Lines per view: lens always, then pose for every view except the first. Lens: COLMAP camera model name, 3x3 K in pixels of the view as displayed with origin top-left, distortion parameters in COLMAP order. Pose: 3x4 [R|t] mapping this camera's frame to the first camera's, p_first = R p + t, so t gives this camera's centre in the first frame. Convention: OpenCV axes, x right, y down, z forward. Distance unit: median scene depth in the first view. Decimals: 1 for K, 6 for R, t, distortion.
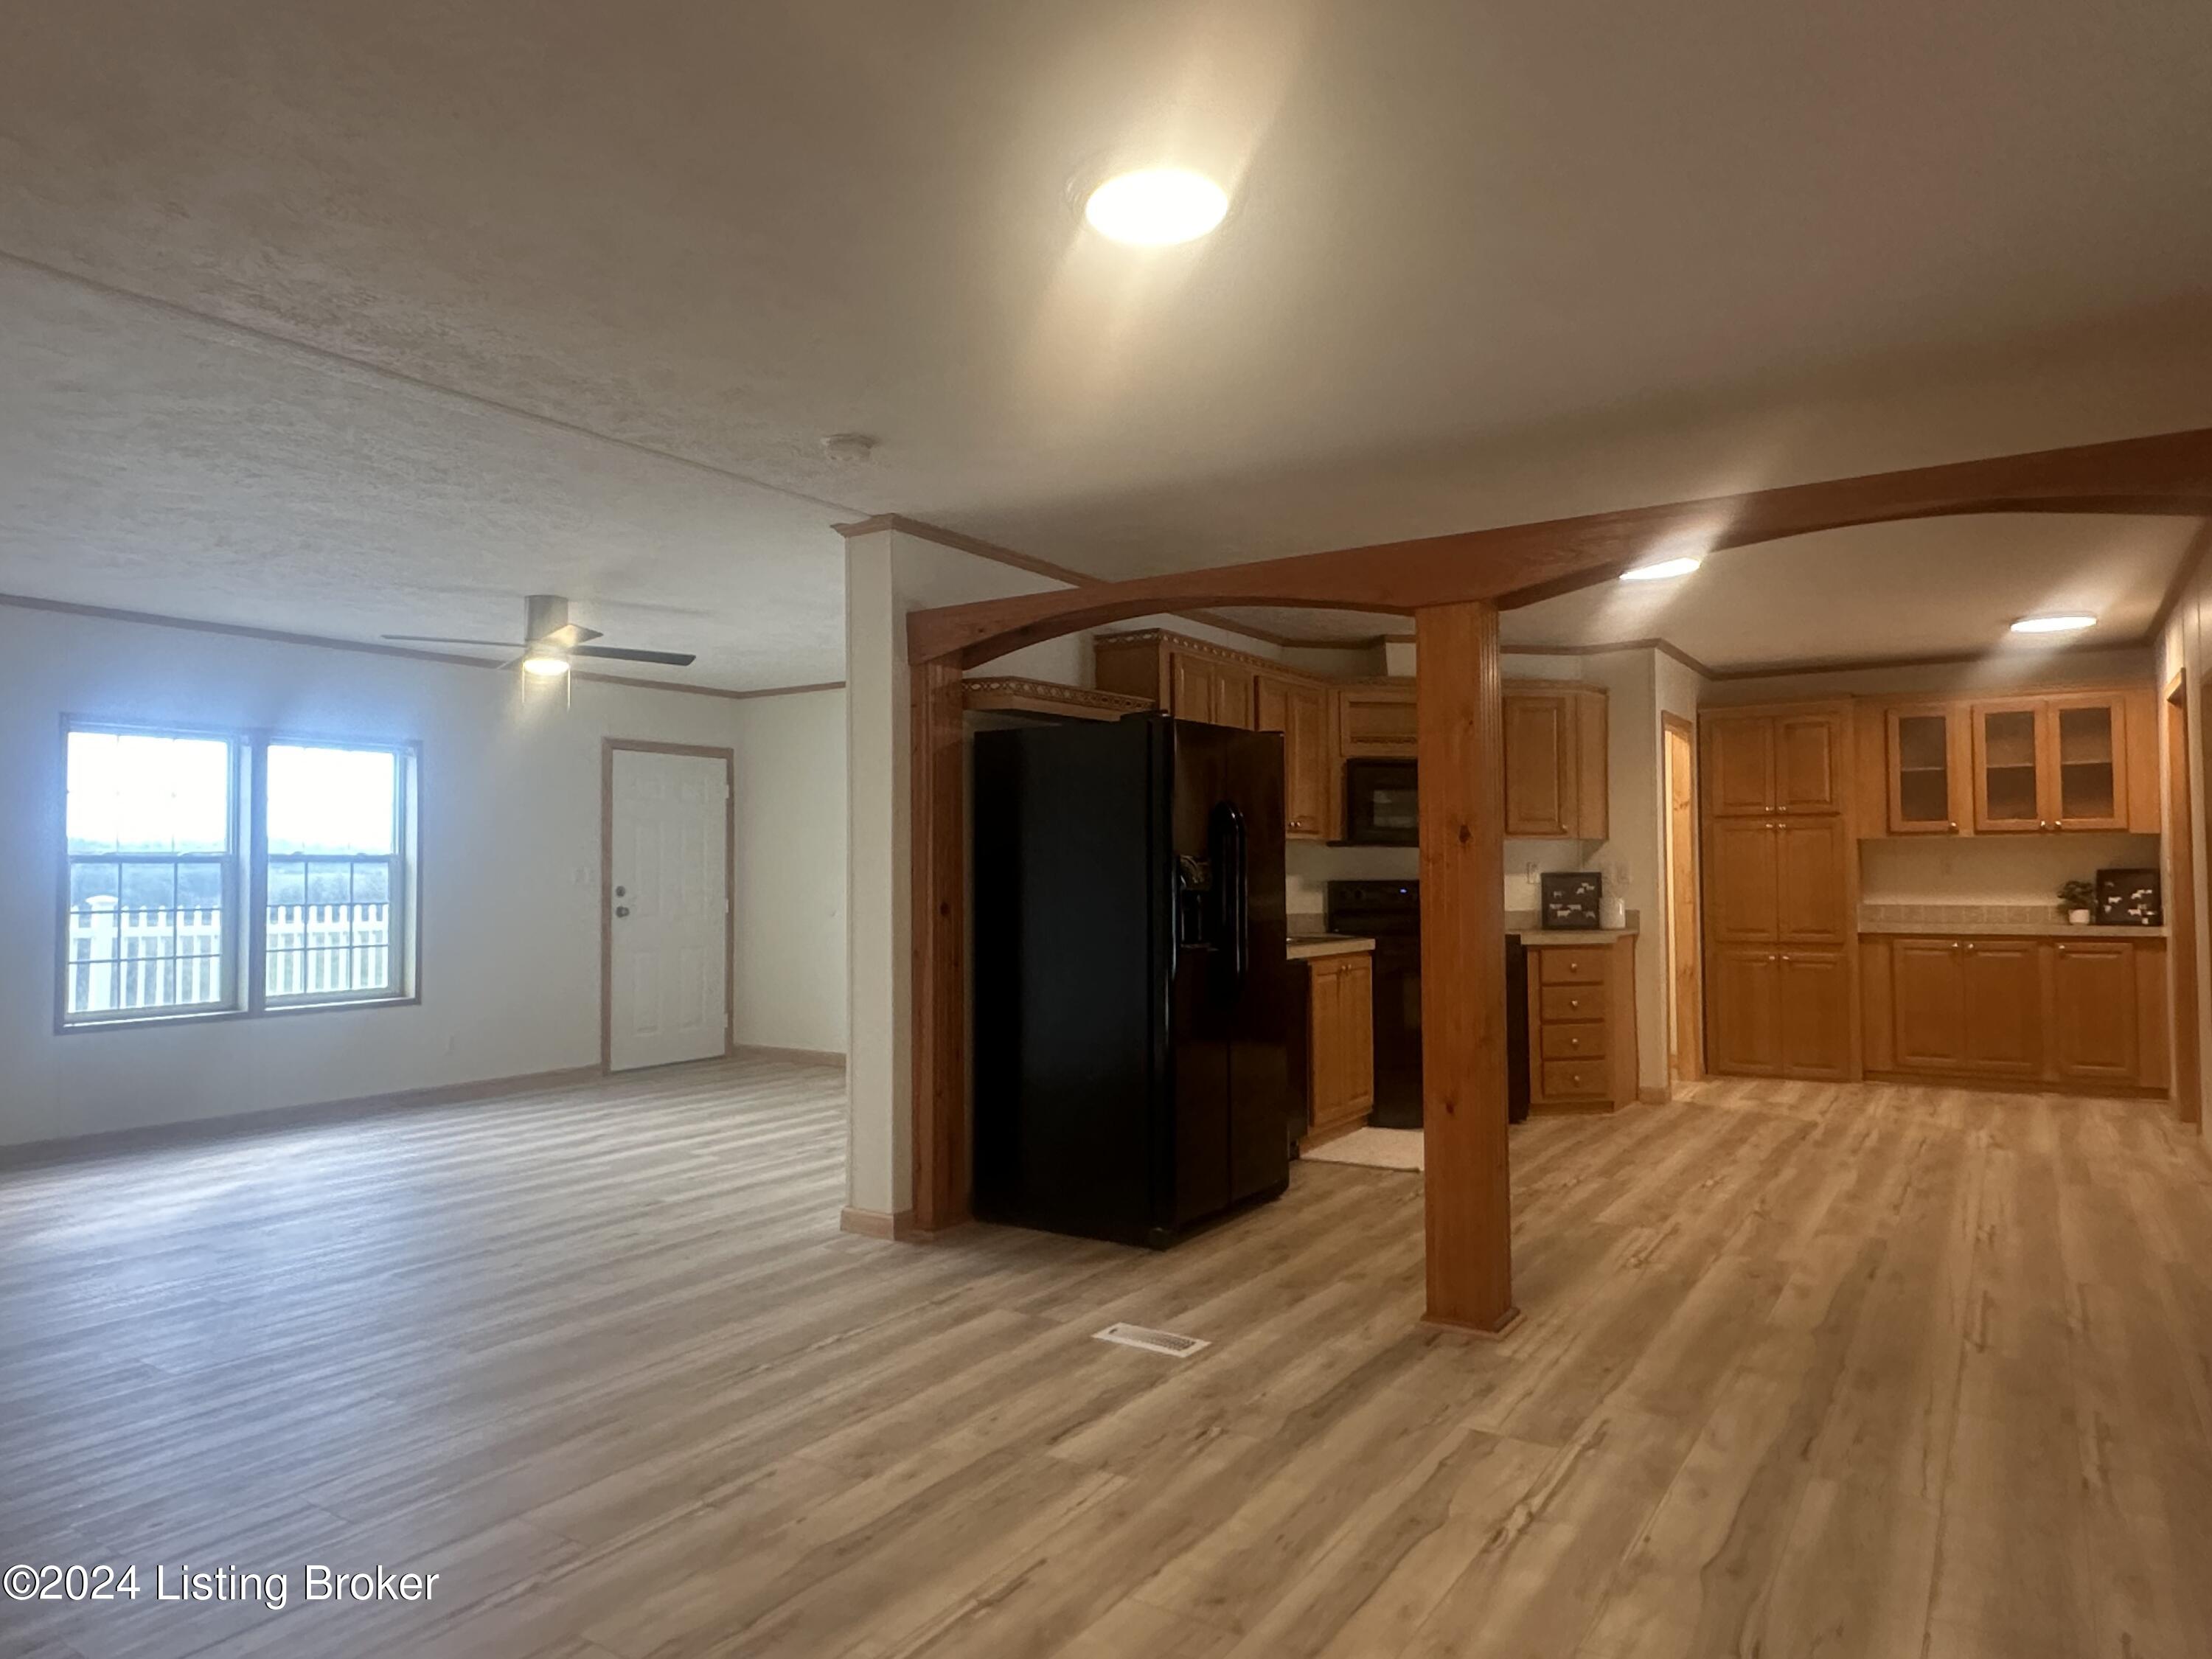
lens RADIAL K [[1411.2, 0, 1094.6], [0, 1411.2, 827.9], [0, 0, 1]] dist [-0.004709, 0.001694]
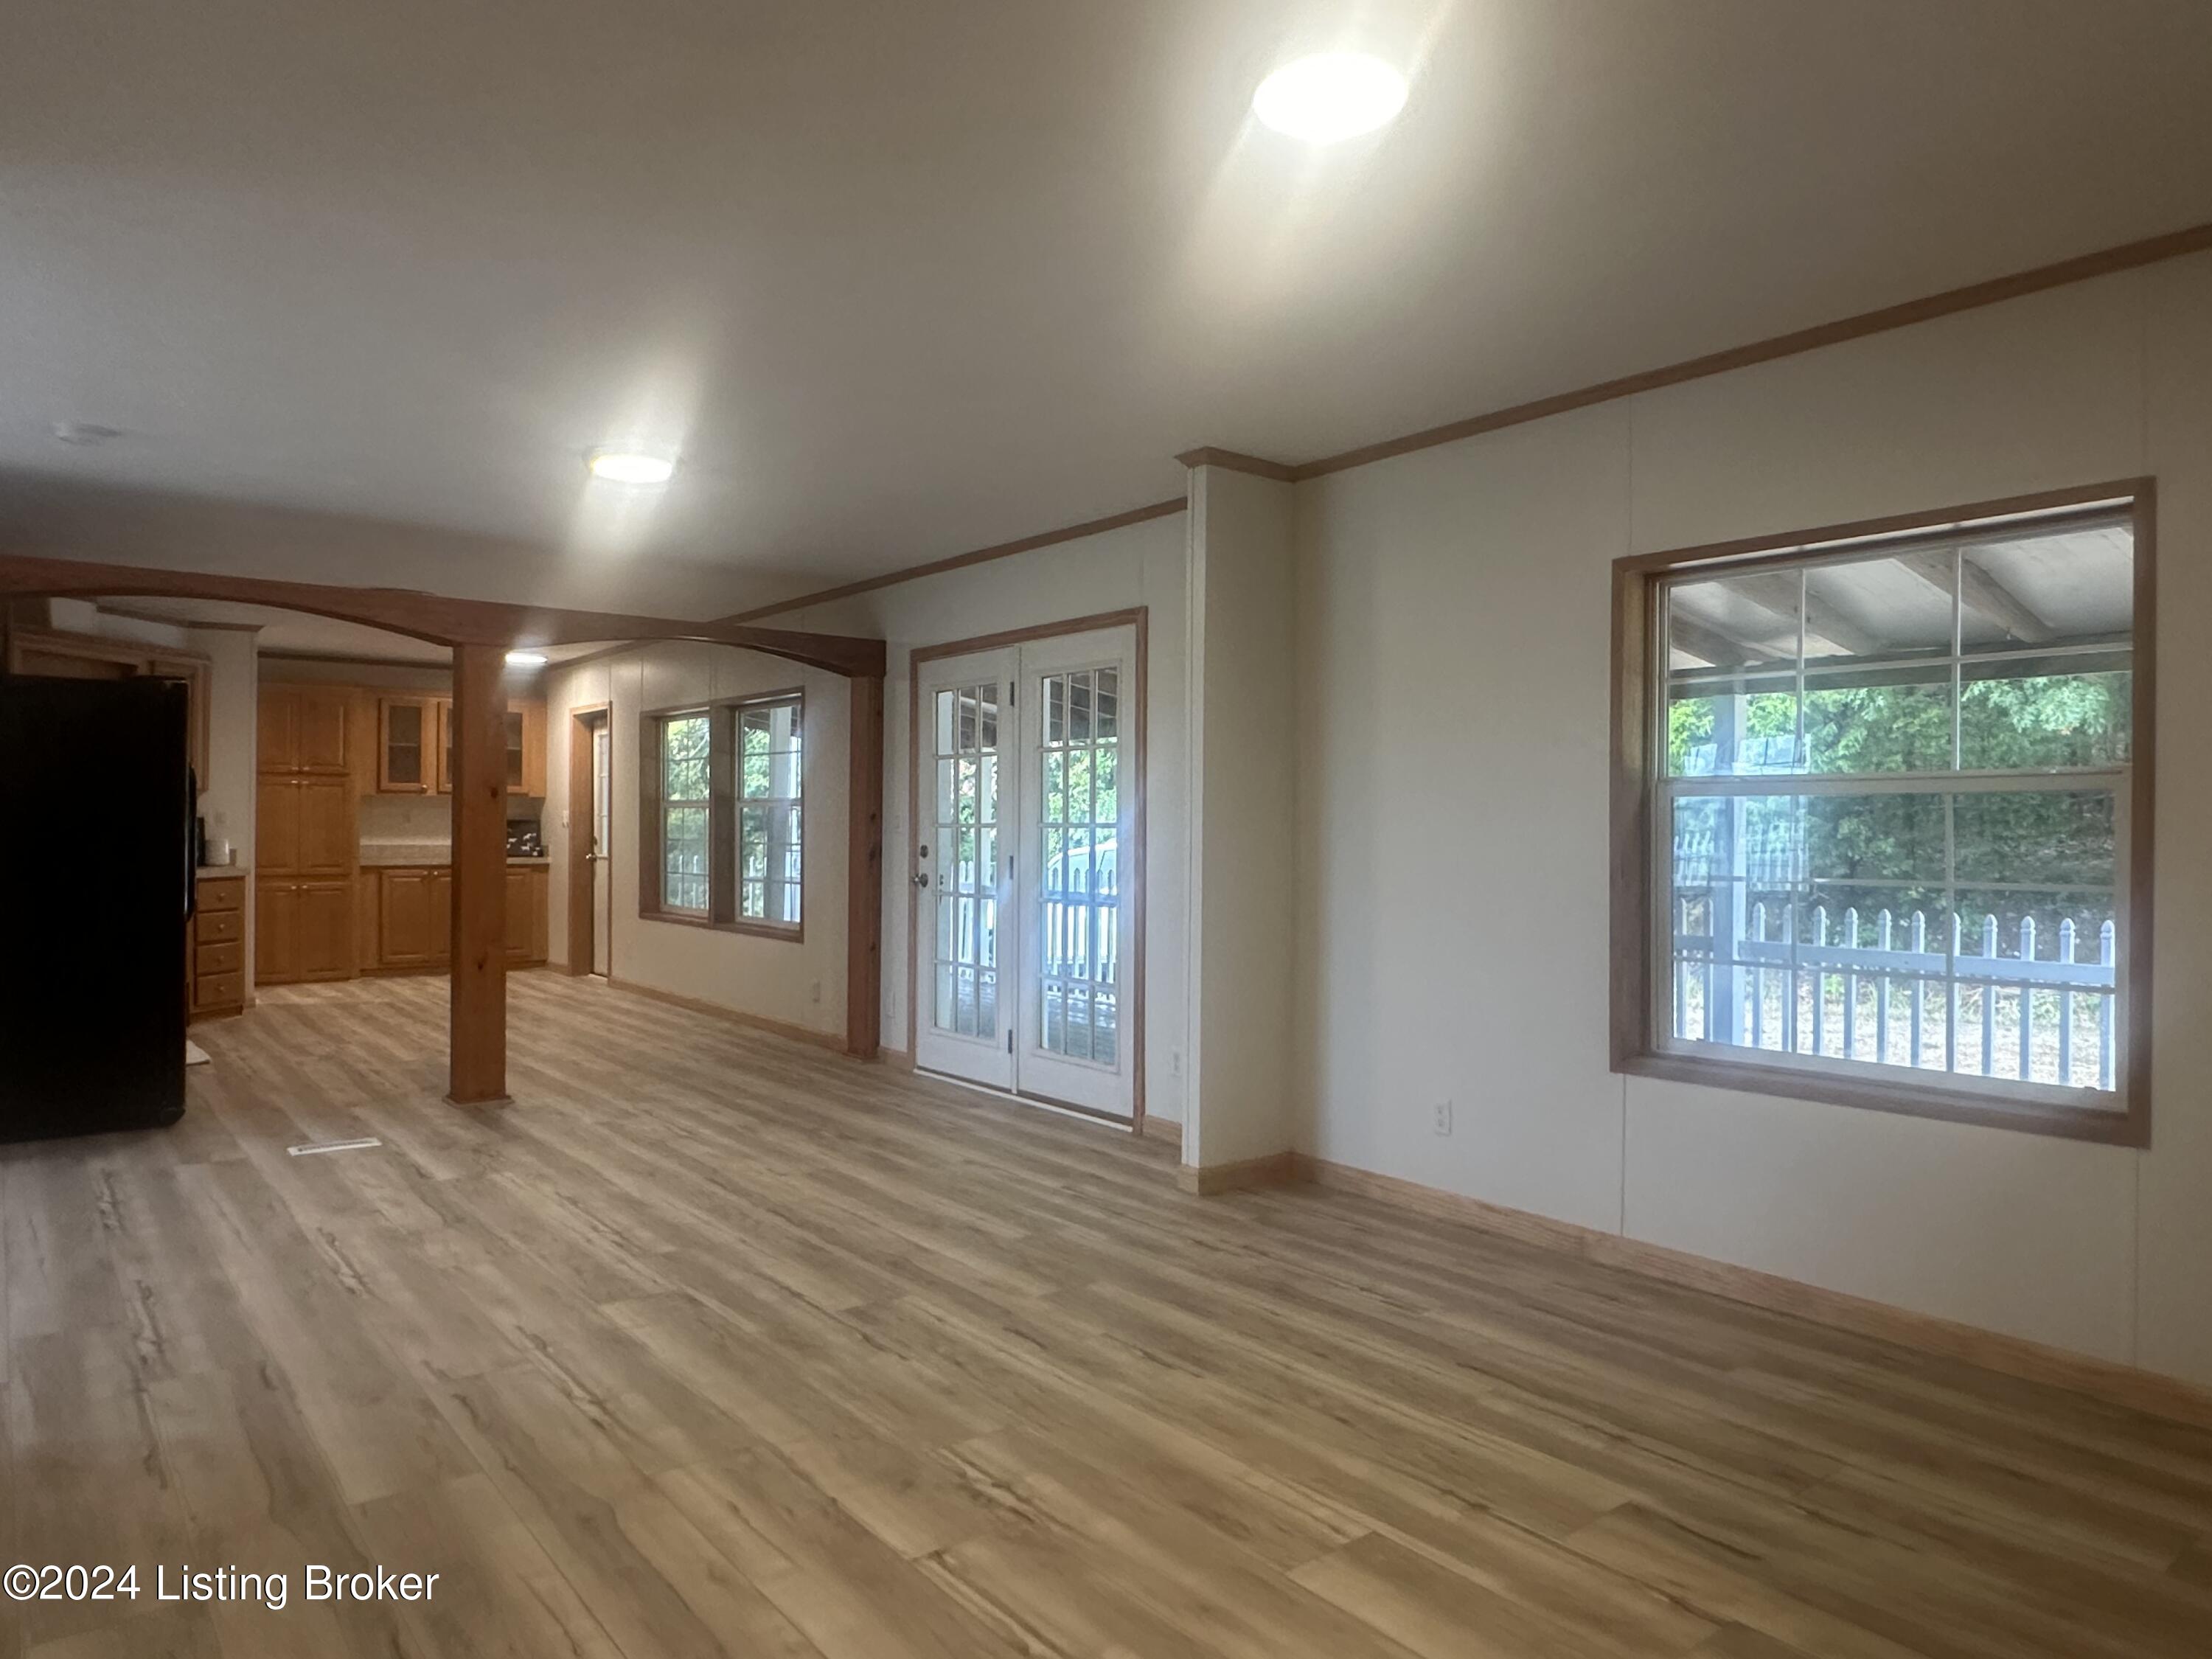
lens RADIAL K [[1411.2, 0, 1101.2], [0, 1411.2, 825.6], [0, 0, 1]] dist [-0.004709, 0.001694]
pose [[0.315278, 0.008078, 0.948965, -0.593678], [-0.039461, 0.999211, 0.004605, 0.004201], [-0.948179, -0.038899, 0.315348, -0.085375]]
